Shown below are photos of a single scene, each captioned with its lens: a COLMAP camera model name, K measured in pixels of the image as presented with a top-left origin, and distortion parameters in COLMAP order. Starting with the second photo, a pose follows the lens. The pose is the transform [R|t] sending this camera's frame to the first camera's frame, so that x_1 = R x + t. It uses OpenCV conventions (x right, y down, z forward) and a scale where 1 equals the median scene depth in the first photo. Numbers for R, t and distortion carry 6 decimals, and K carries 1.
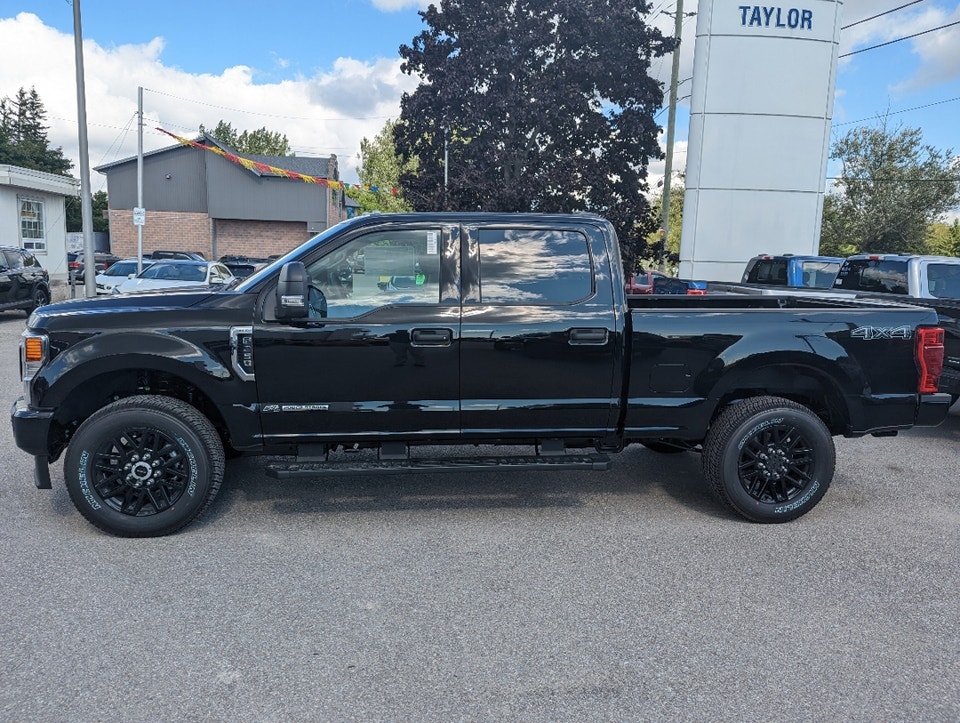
lens RADIAL K [[762.2, 0, 481.1], [0, 762.2, 394.0], [0, 0, 1]] dist [0.001329, -0.009431]
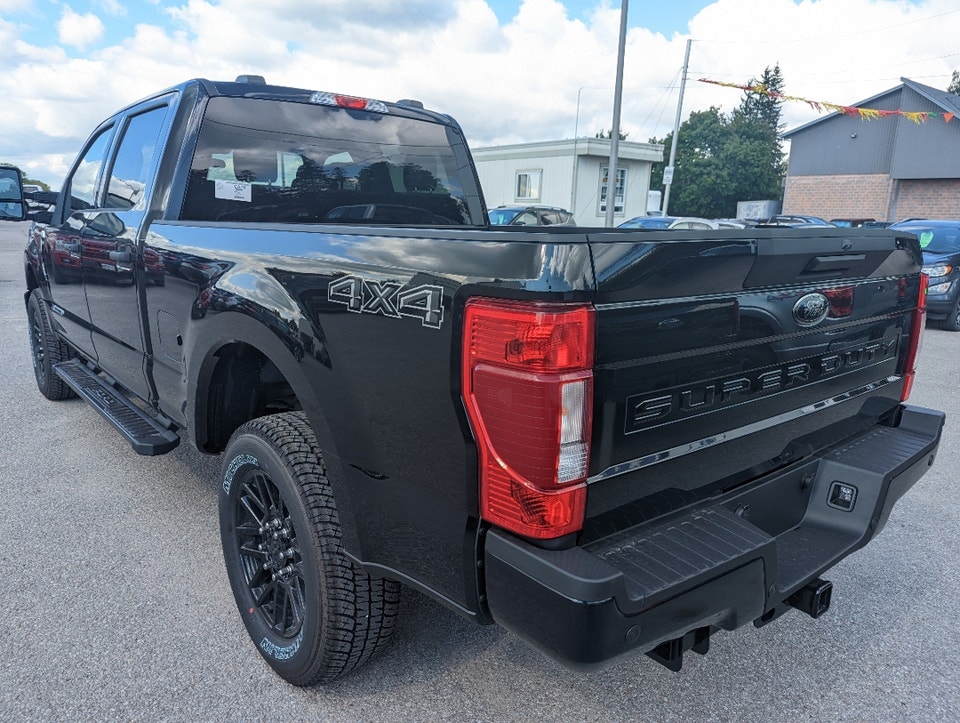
lens RADIAL K [[738.9, 0, 471.6], [0, 738.9, 372.3], [0, 0, 1]] dist [0.016918, -0.000841]
pose [[0.516714, 0.165749, -0.839960, 0.129504], [-0.161303, 0.982359, 0.094621, -0.013028], [0.840826, 0.086596, 0.534335, 0.129830]]
